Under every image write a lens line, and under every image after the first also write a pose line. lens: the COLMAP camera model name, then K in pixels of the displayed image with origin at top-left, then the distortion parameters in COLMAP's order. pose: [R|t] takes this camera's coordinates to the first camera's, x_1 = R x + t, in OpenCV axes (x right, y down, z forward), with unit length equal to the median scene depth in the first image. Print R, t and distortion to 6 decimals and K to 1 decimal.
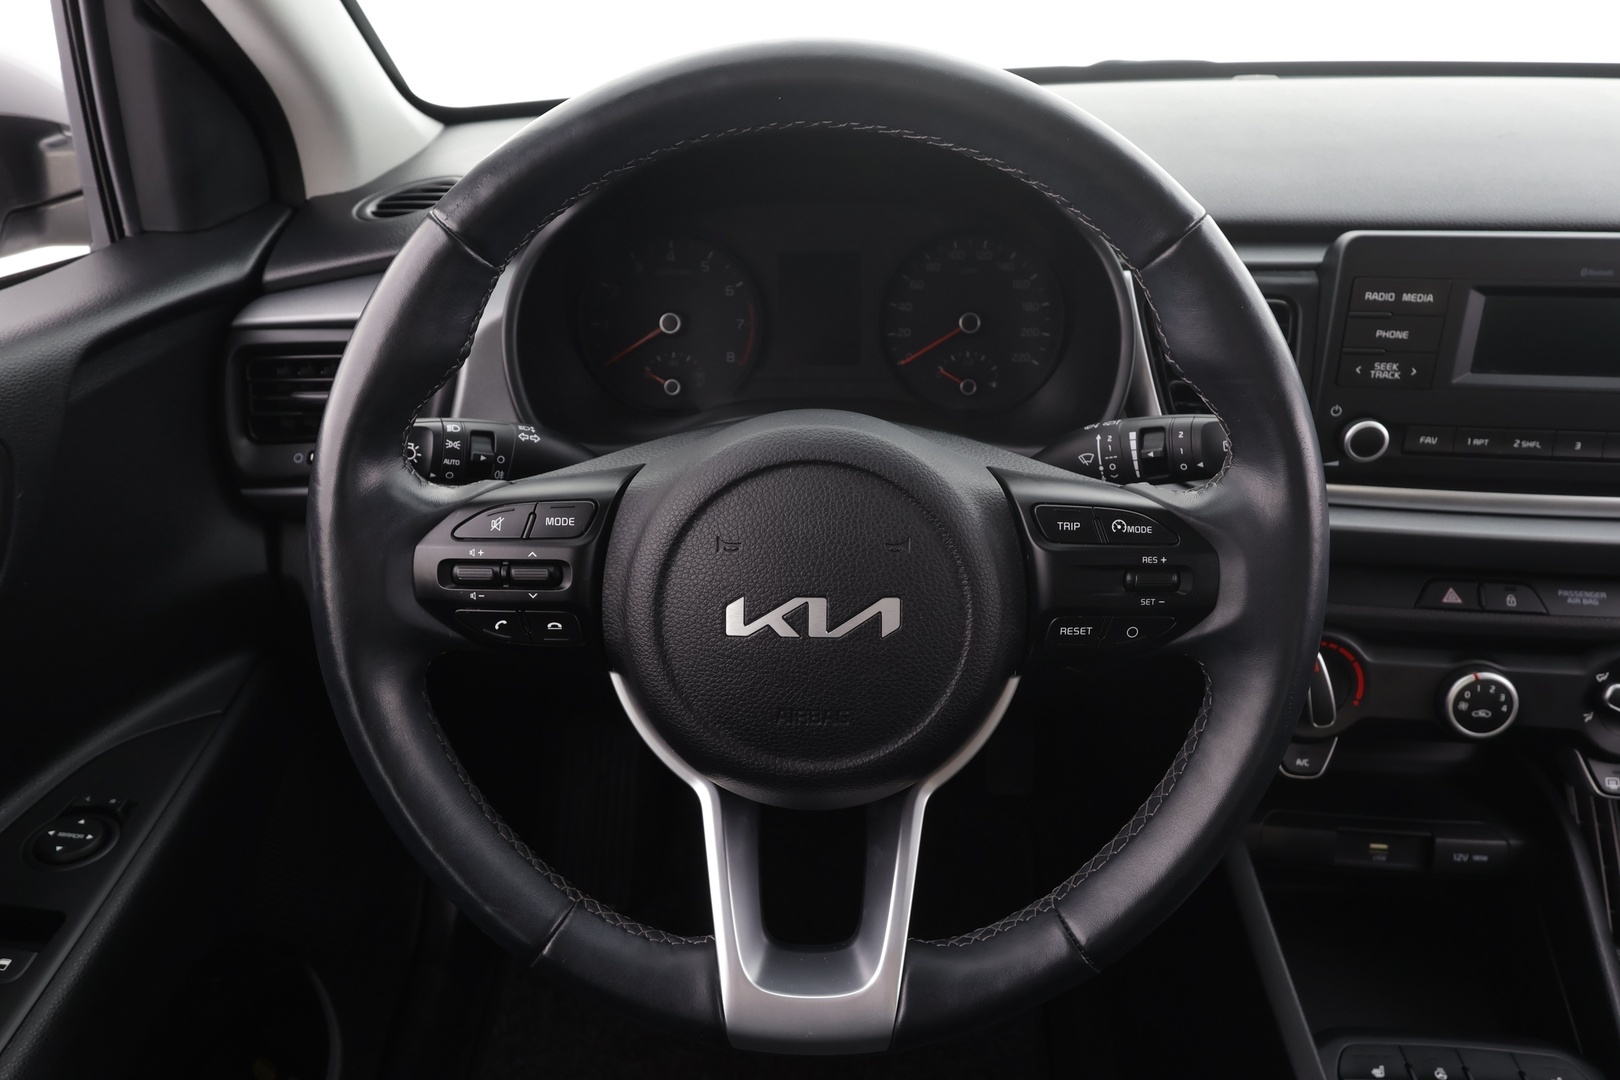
lens RADIAL K [[1096.2, 0, 811.4], [0, 1096.2, 549.9], [0, 0, 1]] dist [0.003460, -0.006777]
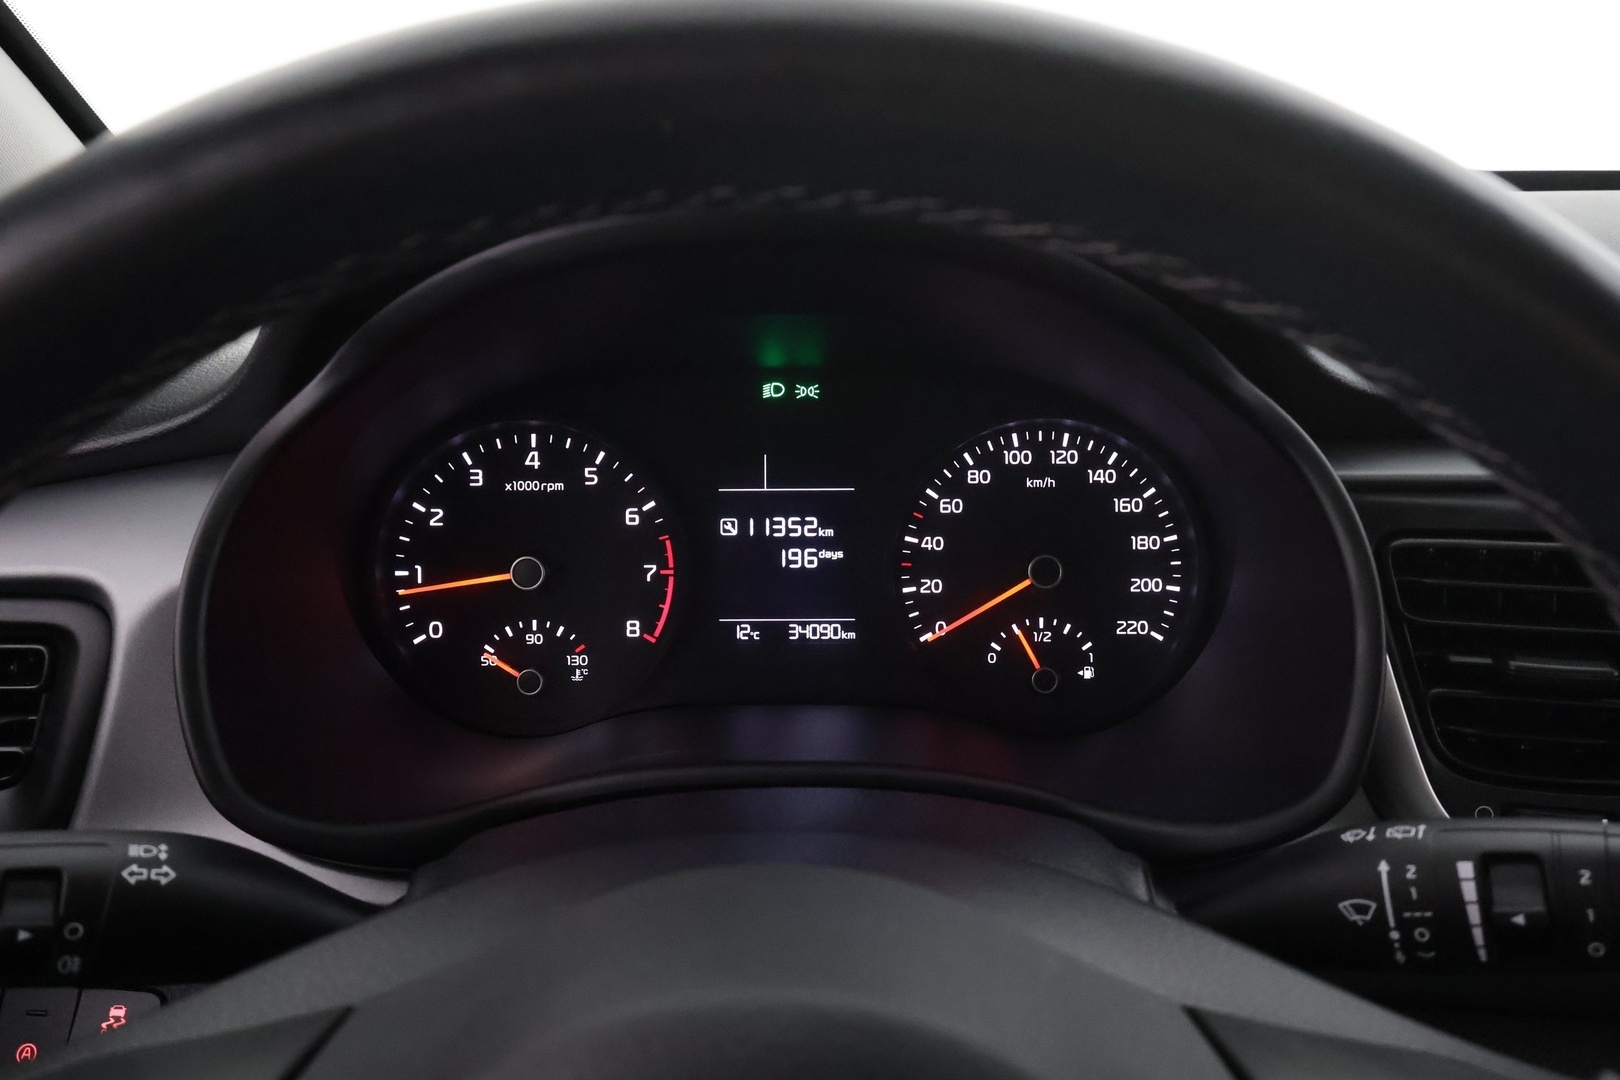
lens RADIAL K [[1259.5, 0, 807.8], [0, 1259.5, 539.4], [0, 0, 1]] dist [0.002805, 0.013838]
pose [[0.999808, -0.003660, 0.019234, 0.008438], [0.006770, 0.986402, -0.164212, -0.153811], [-0.018372, 0.164311, 0.986237, 0.456906]]
